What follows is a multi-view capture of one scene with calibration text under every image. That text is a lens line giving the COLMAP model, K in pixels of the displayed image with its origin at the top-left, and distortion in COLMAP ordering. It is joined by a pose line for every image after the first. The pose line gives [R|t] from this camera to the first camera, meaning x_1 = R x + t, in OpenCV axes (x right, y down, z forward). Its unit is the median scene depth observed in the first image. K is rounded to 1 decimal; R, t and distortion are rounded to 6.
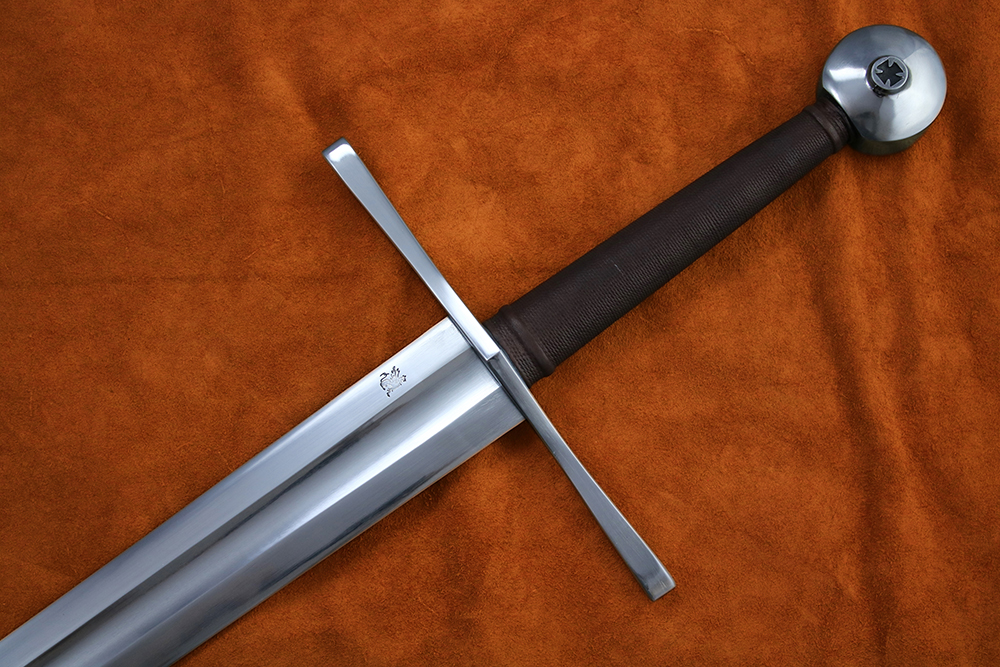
lens RADIAL K [[1863.6, 0, 500.0], [0, 1863.6, 333.5], [0, 0, 1]] dist [-0.027401, 0.200303]
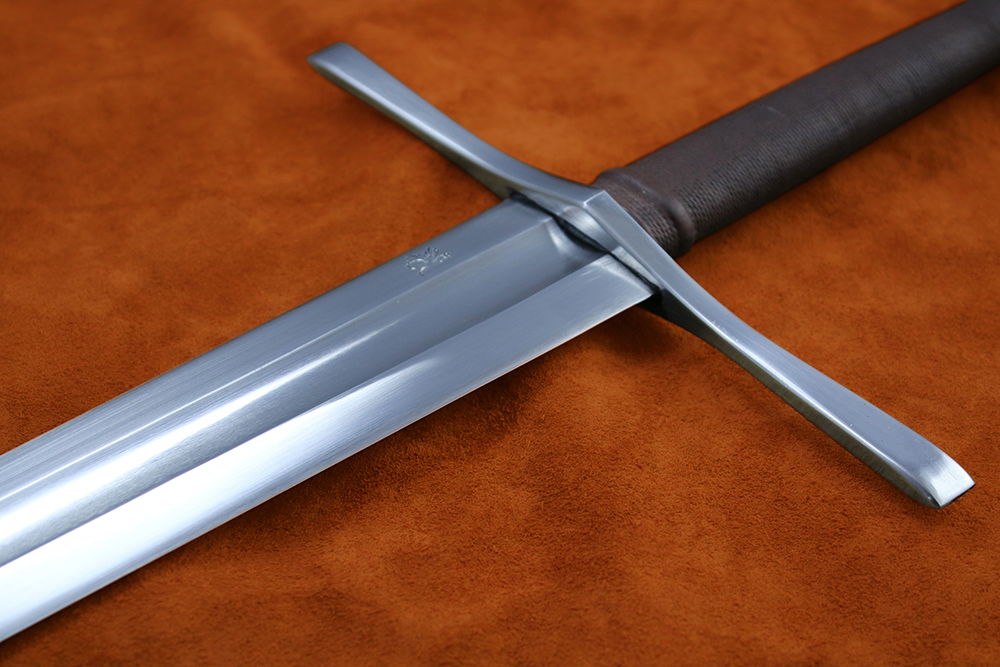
lens RADIAL K [[1826.3, 0, 500.0], [0, 1826.3, 333.5], [0, 0, 1]] dist [-0.006067, 0.057793]
pose [[0.998267, -0.027207, 0.052187, -0.064039], [0.051881, 0.825464, -0.562065, 0.365262], [-0.027787, 0.563798, 0.825445, 0.516824]]
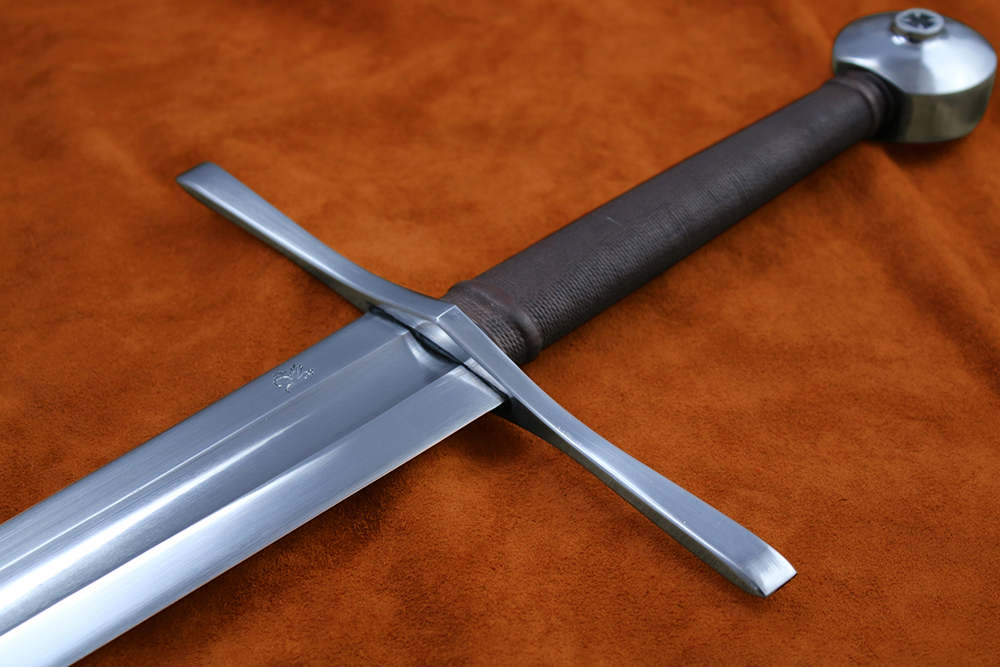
lens RADIAL K [[1826.3, 0, 500.0], [0, 1826.3, 333.5], [0, 0, 1]] dist [-0.006067, 0.057793]
pose [[0.991901, -0.064731, 0.109282, -0.053328], [0.115838, 0.813938, -0.569286, 0.368656], [-0.052099, 0.577334, 0.814844, 0.465344]]
